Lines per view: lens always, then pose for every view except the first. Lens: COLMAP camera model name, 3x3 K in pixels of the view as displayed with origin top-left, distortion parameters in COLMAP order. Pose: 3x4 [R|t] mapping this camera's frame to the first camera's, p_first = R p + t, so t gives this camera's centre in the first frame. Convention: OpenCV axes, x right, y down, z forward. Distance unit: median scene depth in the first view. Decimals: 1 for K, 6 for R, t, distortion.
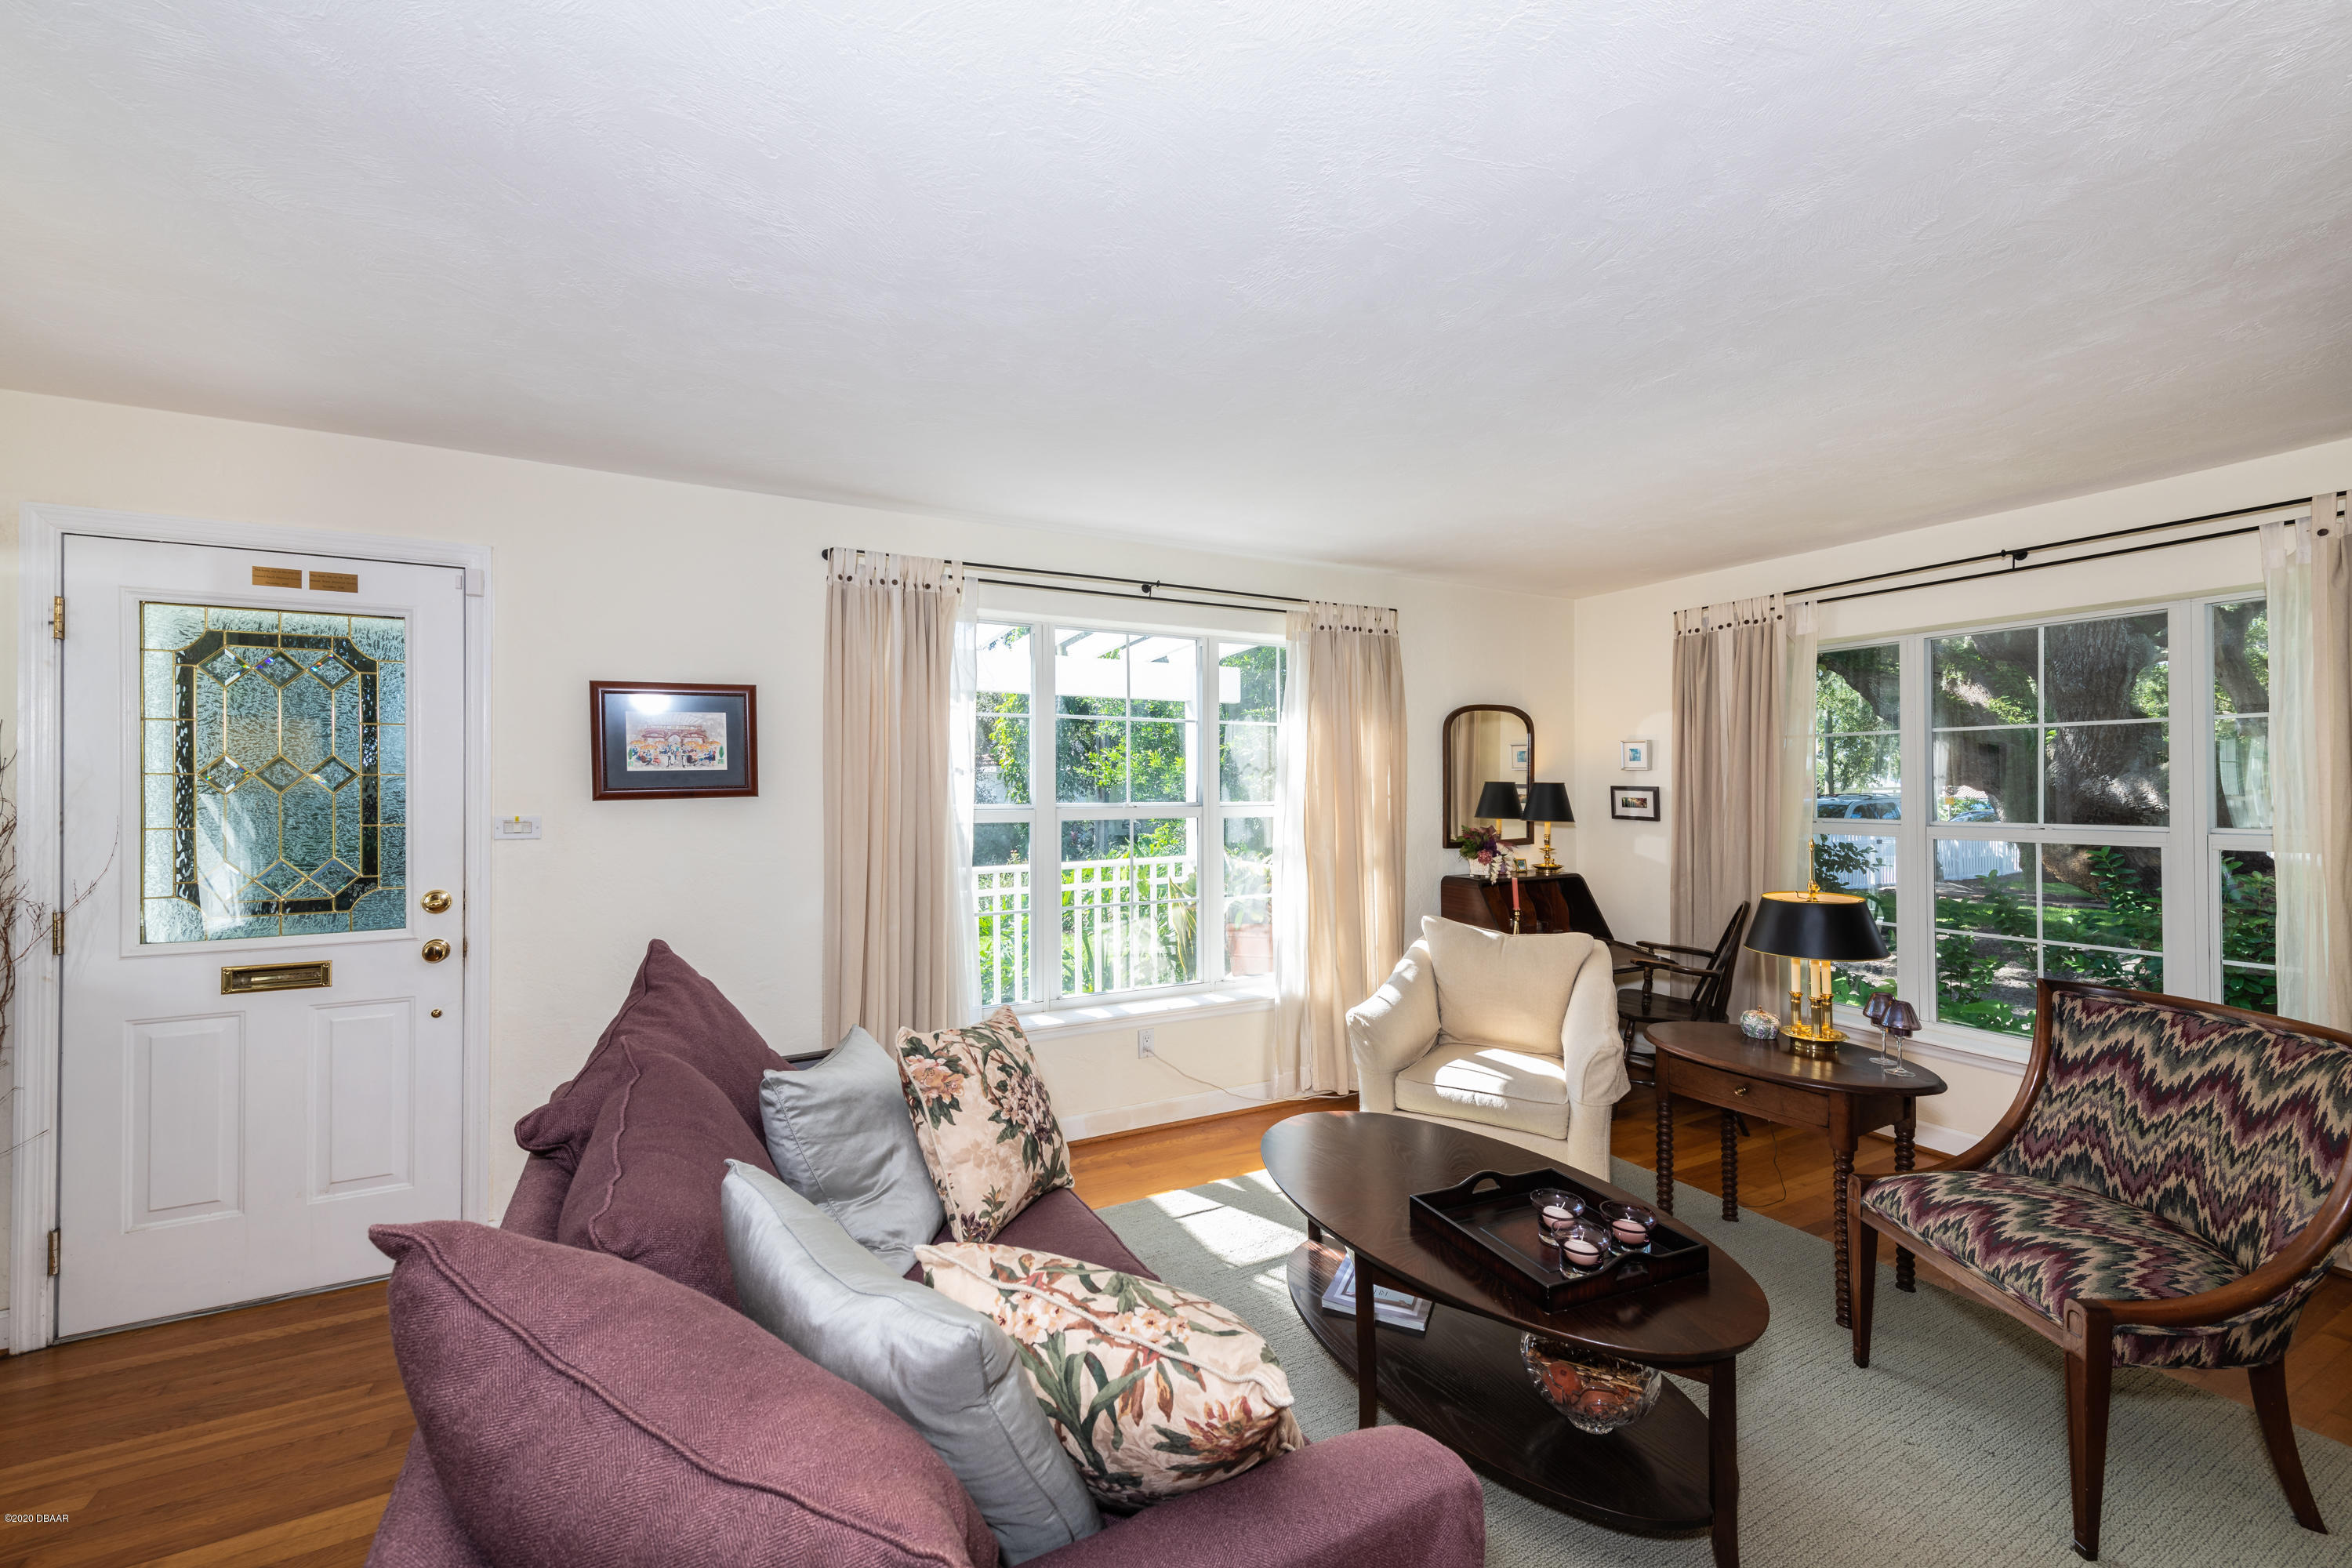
lens RADIAL K [[922.5, 0, 1180.9], [0, 922.5, 776.1], [0, 0, 1]] dist [0.002686, -0.000707]
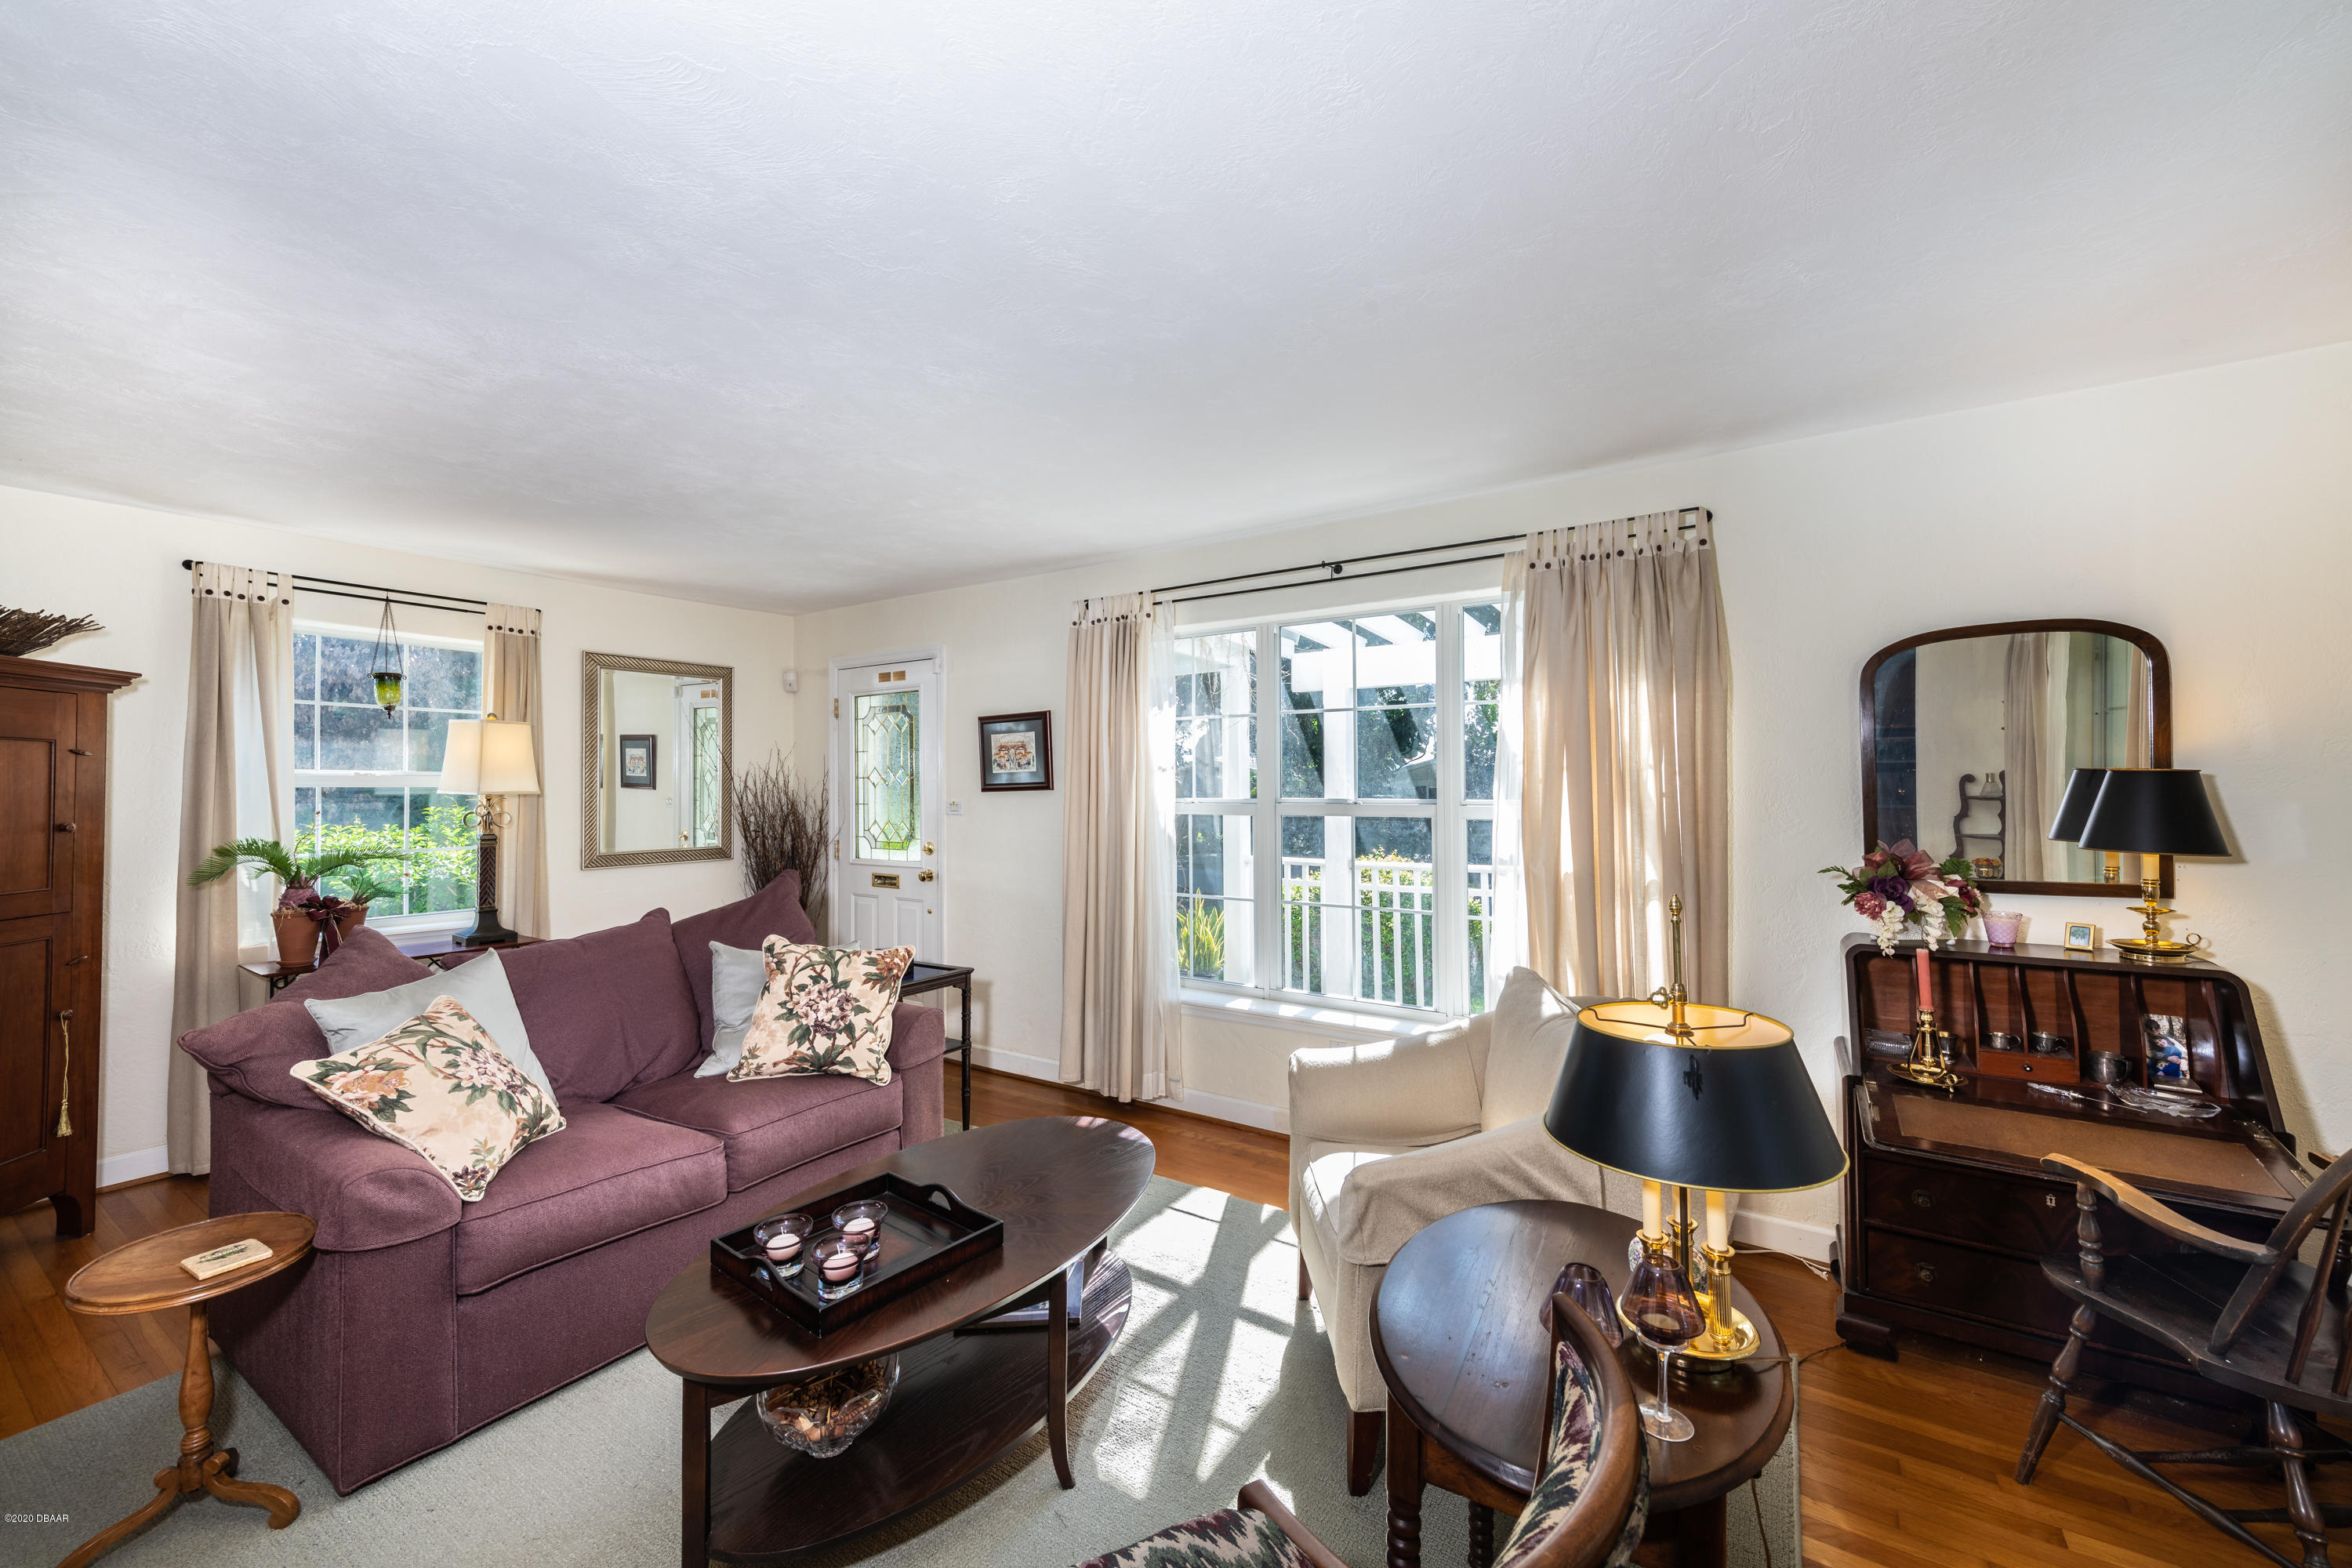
lens RADIAL K [[922.5, 0, 1180.9], [0, 922.5, 776.1], [0, 0, 1]] dist [0.002686, -0.000707]
pose [[0.484181, -0.006920, -0.874941, 0.783616], [0.014796, 0.999890, 0.000280, 0.002906], [0.874843, -0.013082, 0.484230, 0.458008]]
